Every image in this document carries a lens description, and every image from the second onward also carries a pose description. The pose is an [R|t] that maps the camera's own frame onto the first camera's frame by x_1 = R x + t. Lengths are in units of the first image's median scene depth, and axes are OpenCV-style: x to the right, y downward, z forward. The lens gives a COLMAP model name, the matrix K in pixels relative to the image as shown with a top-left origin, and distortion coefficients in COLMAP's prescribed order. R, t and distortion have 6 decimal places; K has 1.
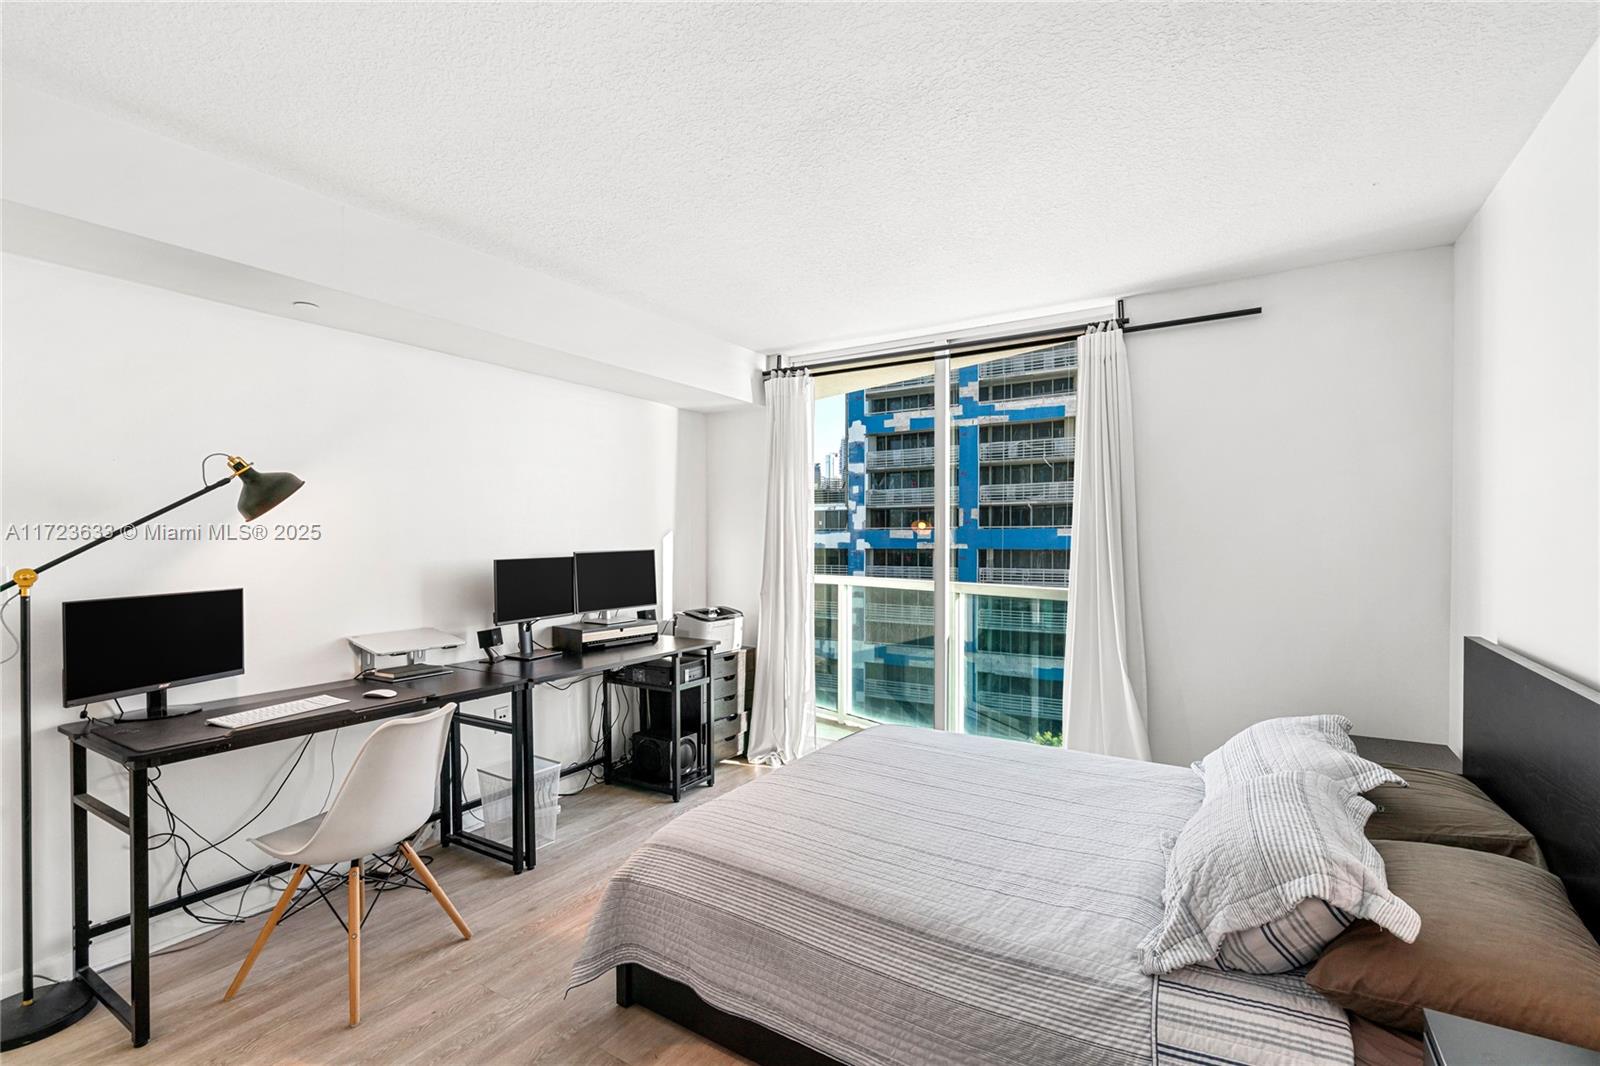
lens RADIAL K [[719.7, 0, 793.9], [0, 719.7, 541.2], [0, 0, 1]] dist [-0.009043, 0.004587]
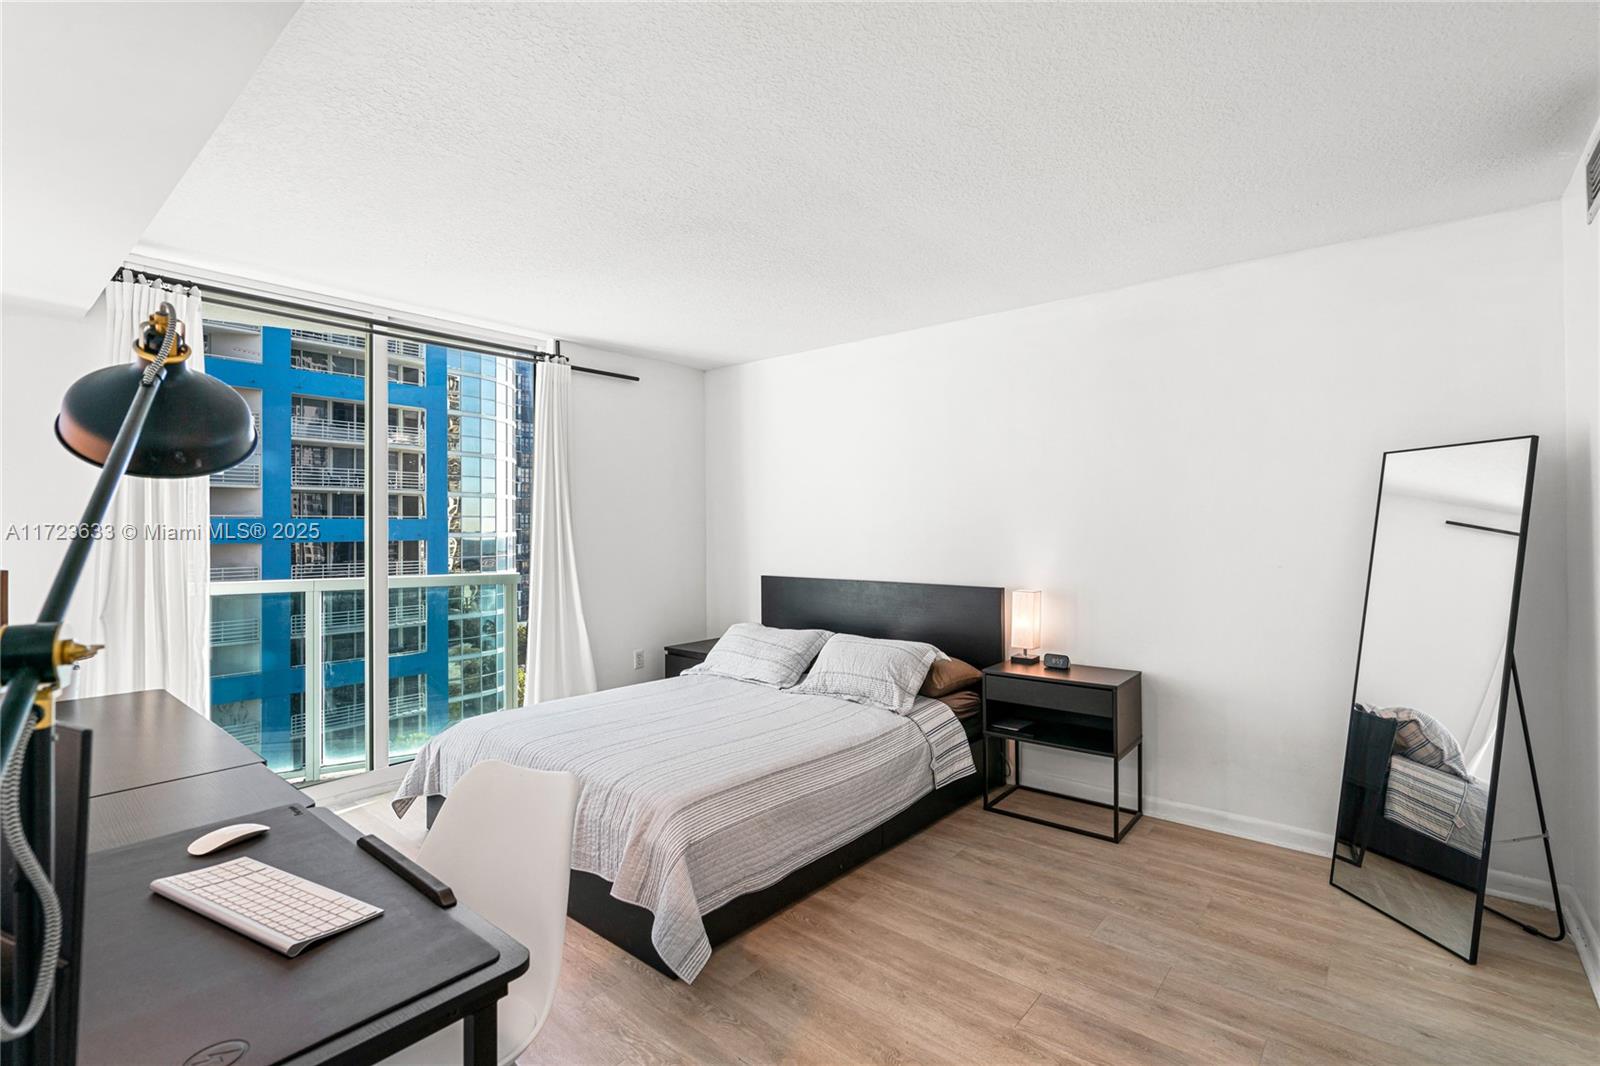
lens RADIAL K [[719.7, 0, 800.2], [0, 719.7, 528.3], [0, 0, 1]] dist [-0.009043, 0.004587]
pose [[0.145541, 0.005039, 0.989339, -0.732995], [0.011796, 0.999907, -0.006829, 0.008051], [-0.989282, 0.012664, 0.145468, 0.397599]]
